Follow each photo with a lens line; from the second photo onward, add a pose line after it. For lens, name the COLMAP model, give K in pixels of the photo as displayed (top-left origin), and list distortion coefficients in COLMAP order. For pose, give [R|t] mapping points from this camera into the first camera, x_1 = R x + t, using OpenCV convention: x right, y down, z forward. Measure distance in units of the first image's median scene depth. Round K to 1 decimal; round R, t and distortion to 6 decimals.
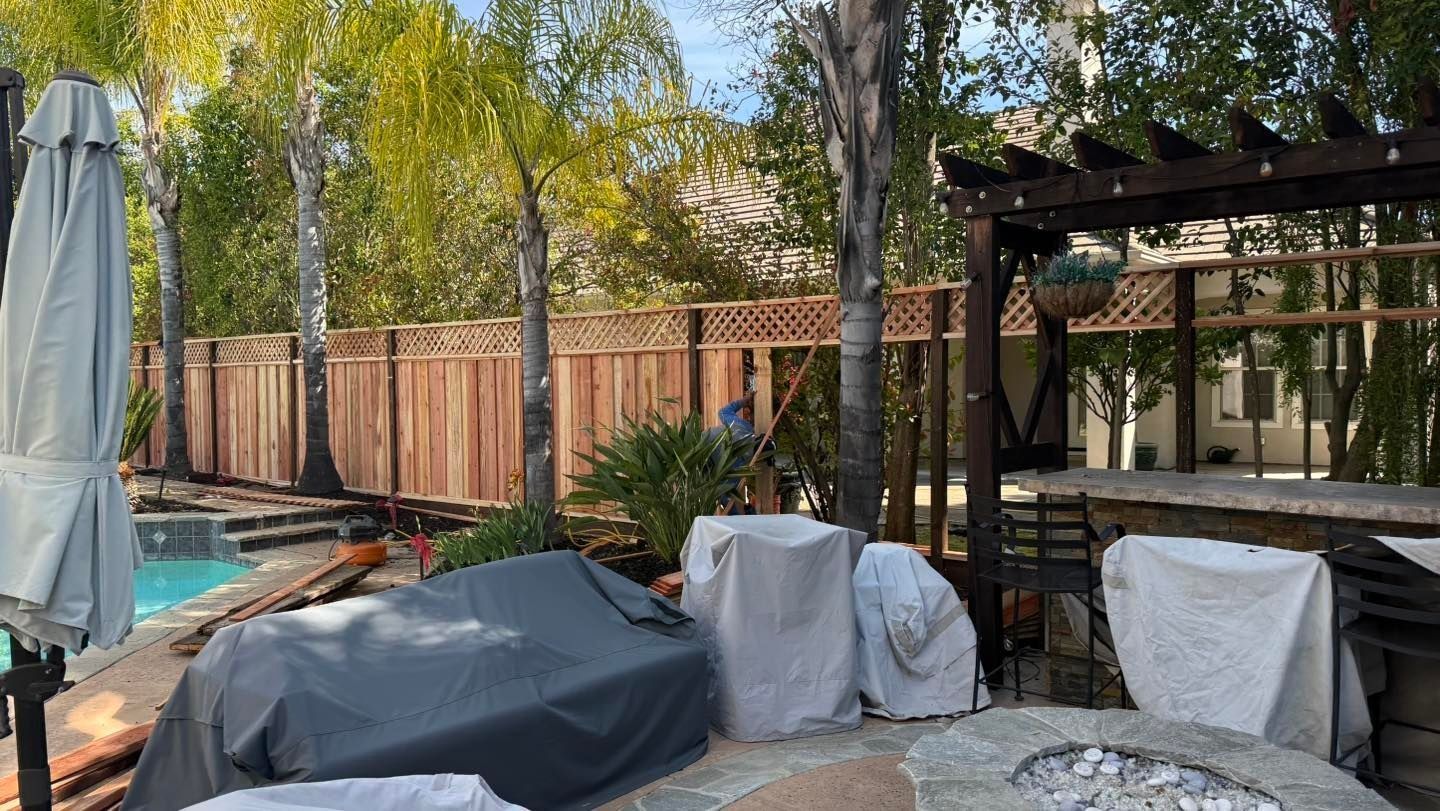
lens RADIAL K [[1013.6, 0, 720.0], [0, 1013.6, 405.5], [0, 0, 1]] dist [0.049802, -0.054371]
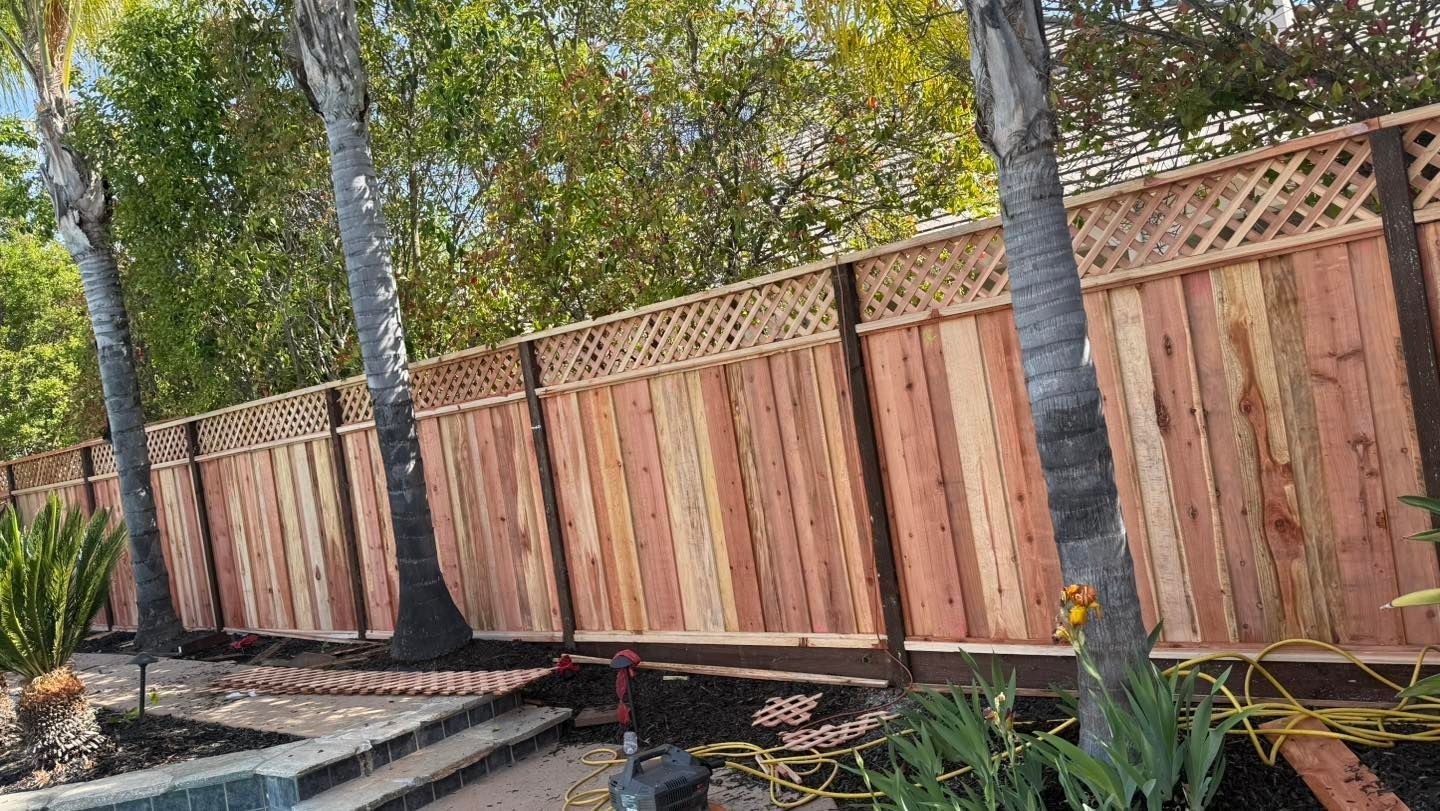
lens RADIAL K [[1013.6, 0, 720.0], [0, 1013.6, 405.5], [0, 0, 1]] dist [0.049802, -0.054371]
pose [[0.988909, -0.143002, 0.040109, -0.245943], [0.144229, 0.989103, -0.029556, -0.008617], [-0.035445, 0.035013, 0.998758, 0.447106]]
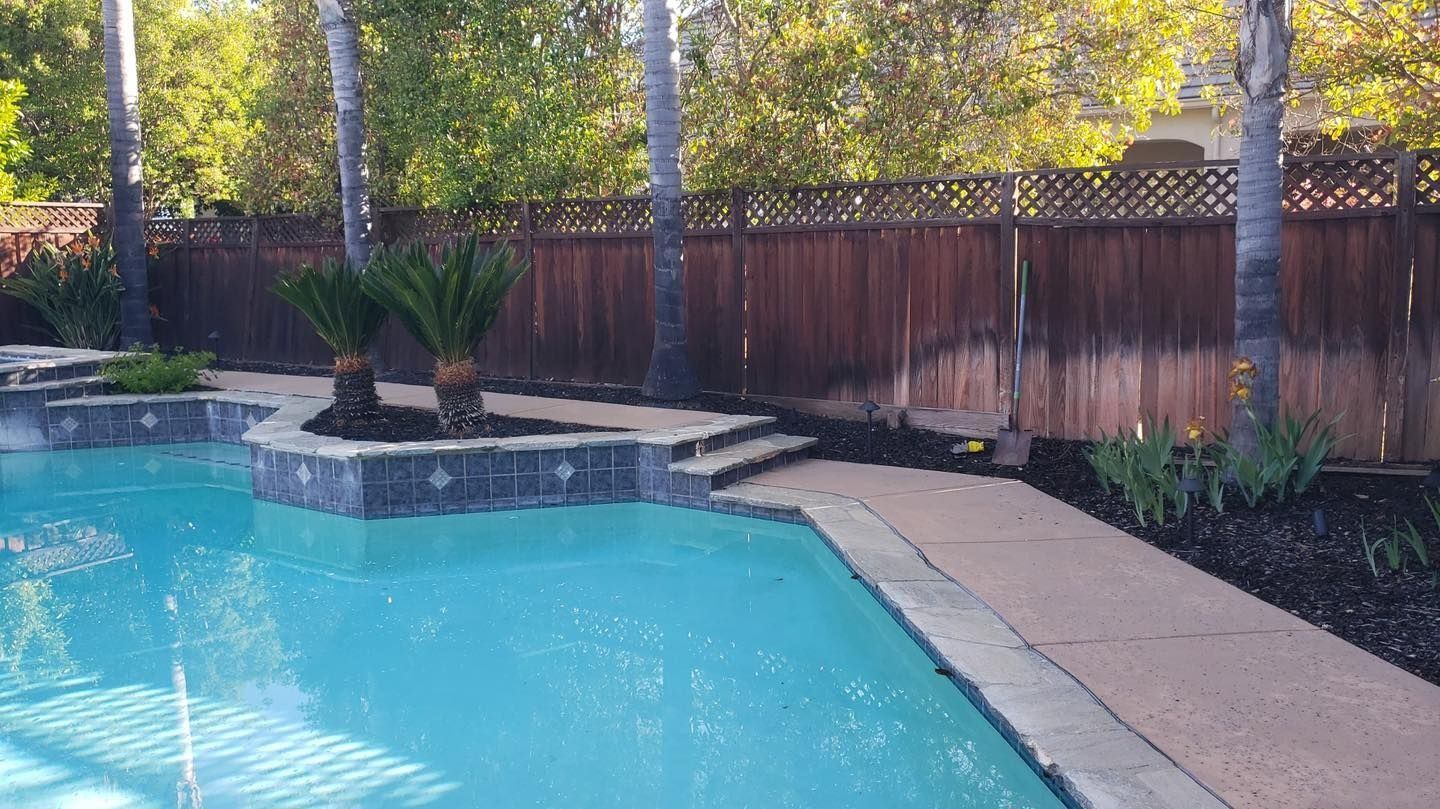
lens RADIAL K [[1111.8, 0, 720.0], [0, 1111.8, 404.5], [0, 0, 1]] dist [0.000520, -0.000004]
pose [[0.995010, -0.023524, 0.096963, -0.438965], [0.012230, 0.993236, 0.115468, 0.002034], [-0.099024, -0.113706, 0.988567, 0.237849]]
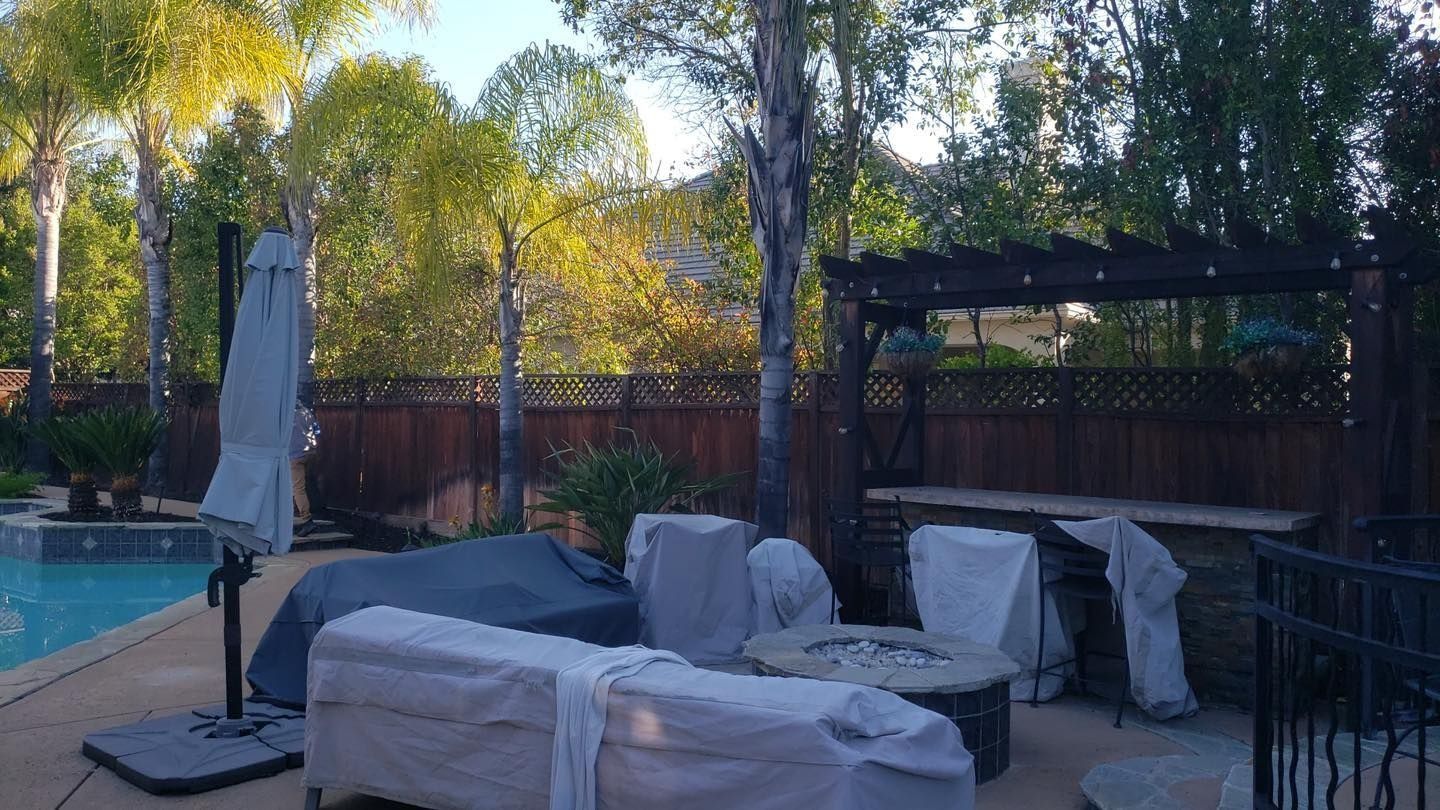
lens RADIAL K [[1099.1, 0, 723.8], [0, 1099.1, 421.5], [0, 0, 1]] dist [0.160160, -0.229111]
pose [[0.999330, 0.025682, 0.026089, 0.022584], [-0.025046, 0.999387, -0.024451, 0.008595], [-0.026701, 0.023781, 0.999361, -0.214421]]
